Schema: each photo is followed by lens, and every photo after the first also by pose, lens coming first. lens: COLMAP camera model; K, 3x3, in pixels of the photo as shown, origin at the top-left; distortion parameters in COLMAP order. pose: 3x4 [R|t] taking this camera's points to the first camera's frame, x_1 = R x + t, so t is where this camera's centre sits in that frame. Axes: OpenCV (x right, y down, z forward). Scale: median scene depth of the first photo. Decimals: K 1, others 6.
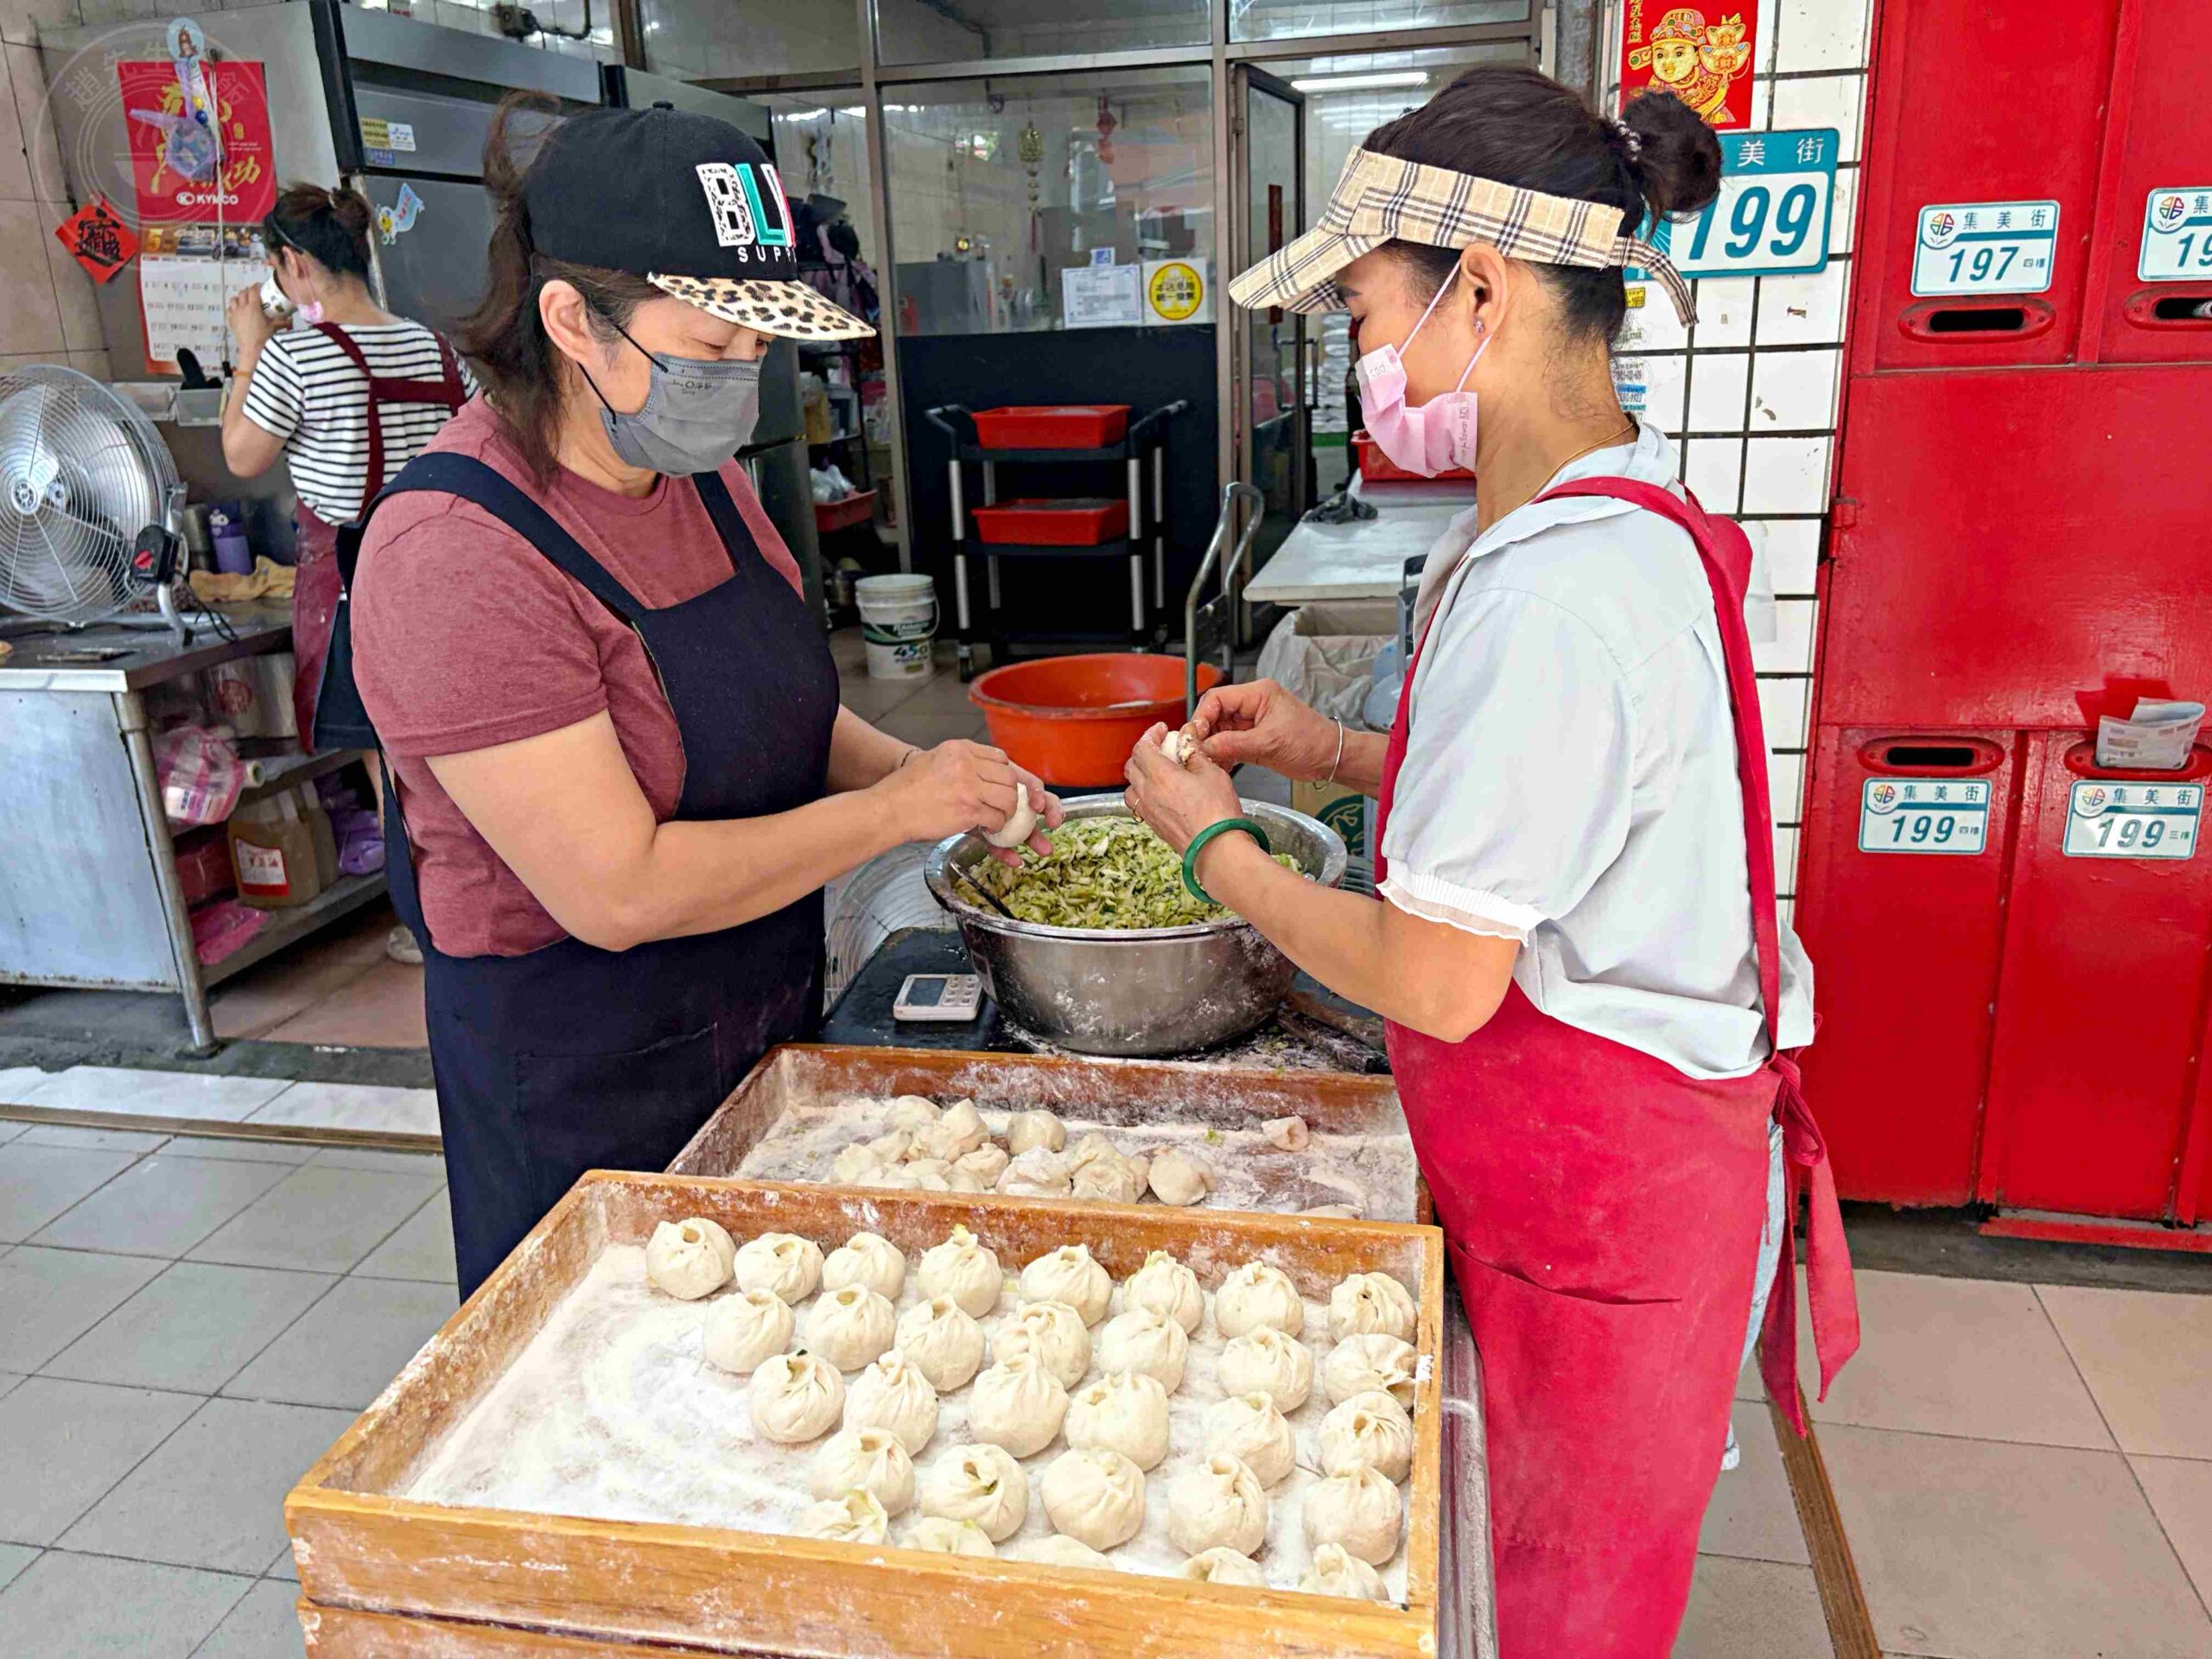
lens RADIAL K [[1682.9, 0, 1149.0], [0, 1682.9, 845.9], [0, 0, 1]] dist [0.012303, -0.014016]
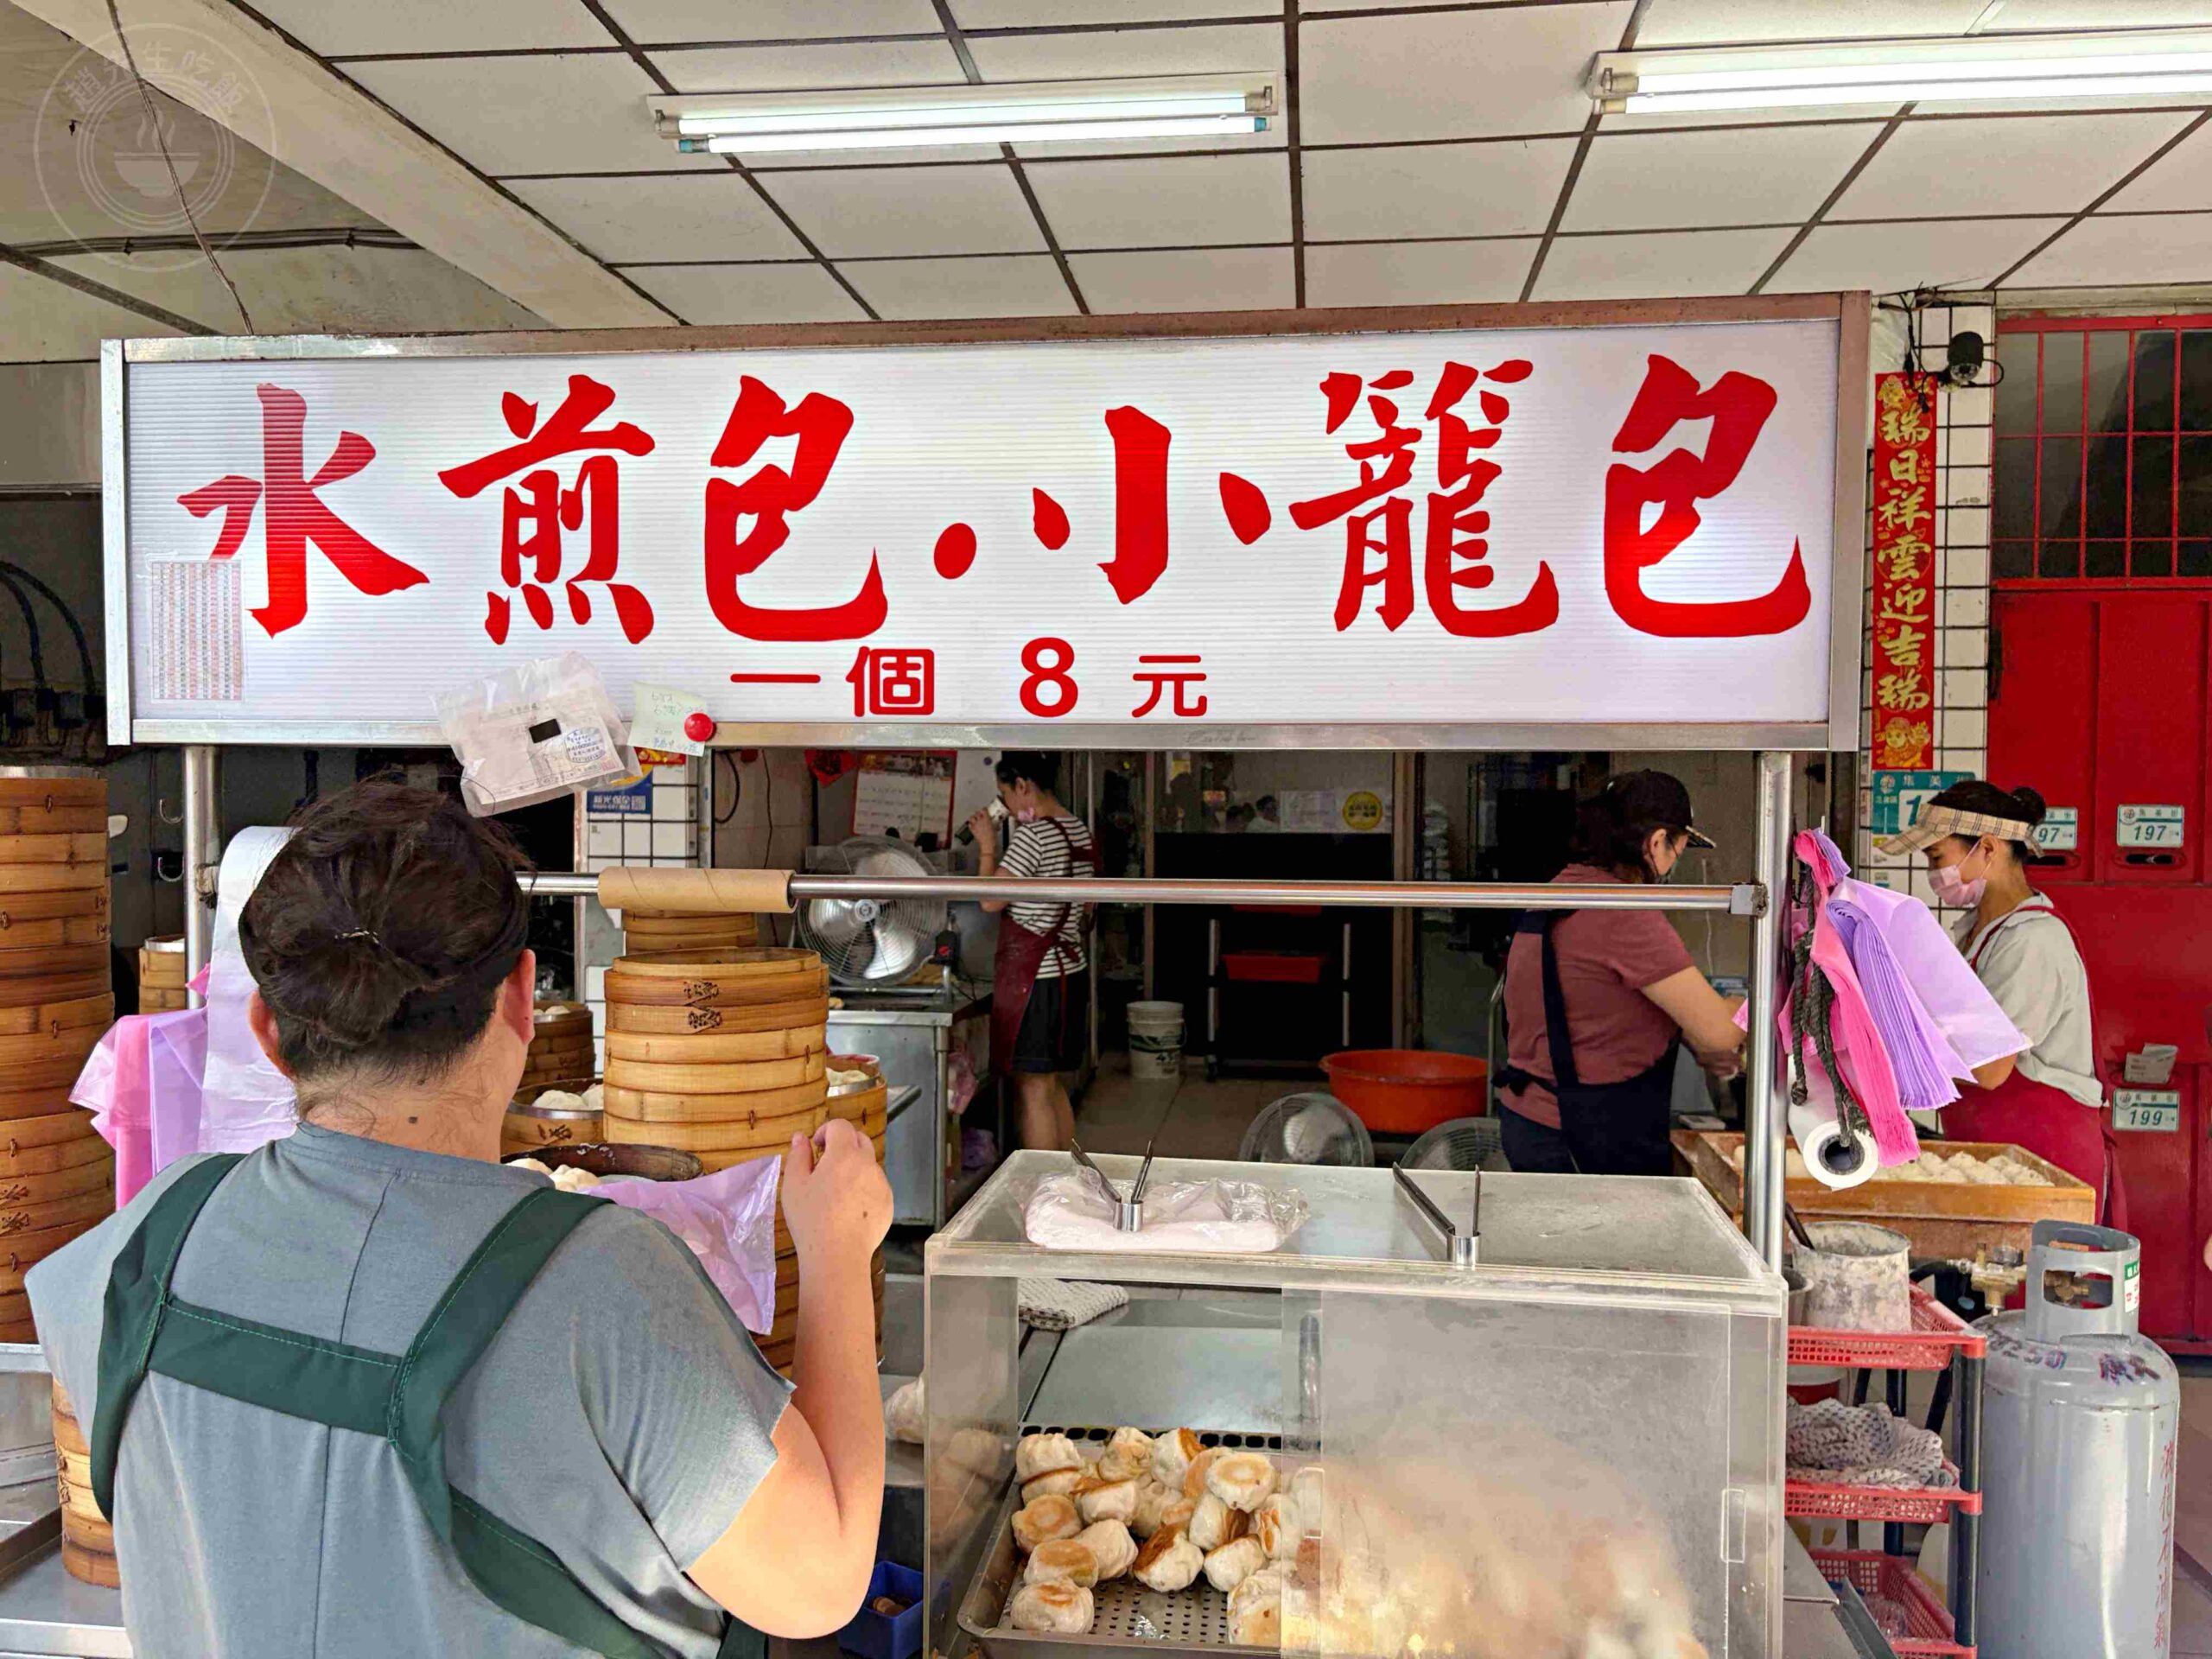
lens RADIAL K [[1682.9, 0, 1099.6], [0, 1682.9, 839.9], [0, 0, 1]] dist [0.012303, -0.014016]
pose [[0.997652, 0.042759, 0.053492, -0.774082], [-0.025785, 0.958175, -0.285019, 0.284517], [-0.063442, 0.282970, 0.957028, -0.915580]]
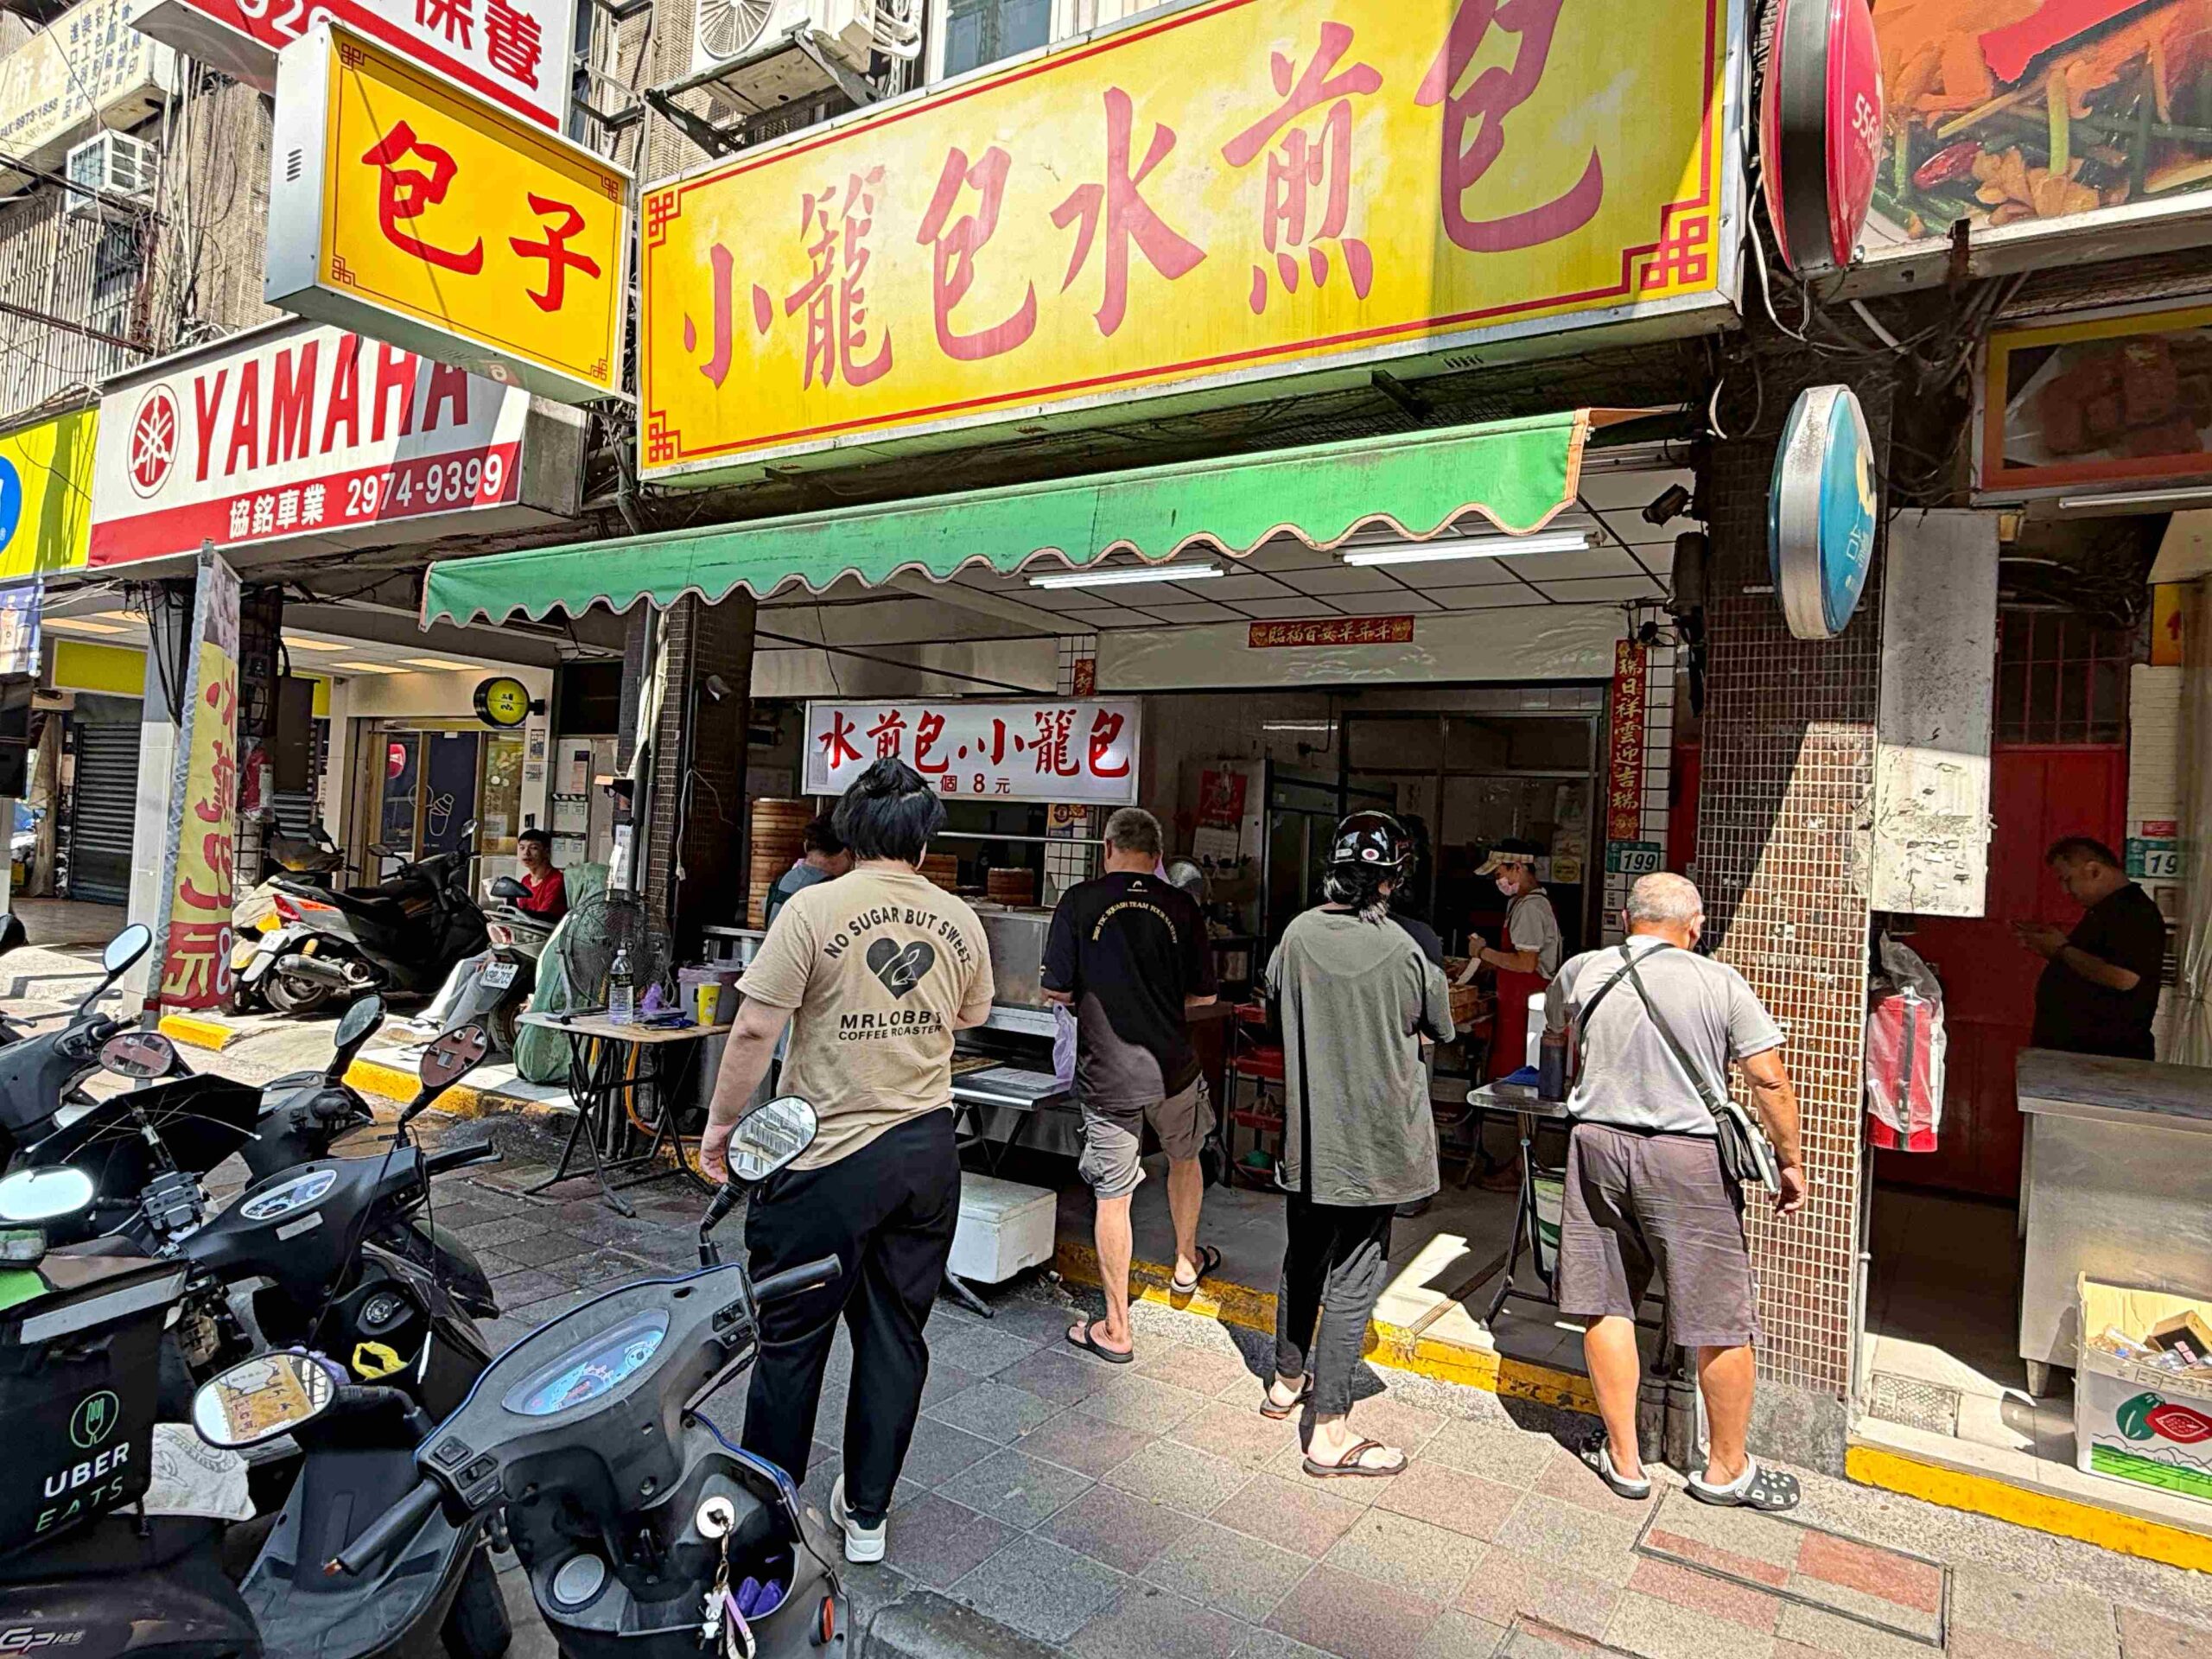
lens RADIAL K [[1350.0, 0, 1102.5], [0, 1350.0, 822.7], [0, 0, 1]] dist [0.000027, 0.000036]
pose [[0.917787, 0.081329, -0.388654, 0.411813], [-0.205906, 0.934394, -0.290706, 0.742888], [0.339514, 0.346833, 0.874321, -2.279604]]
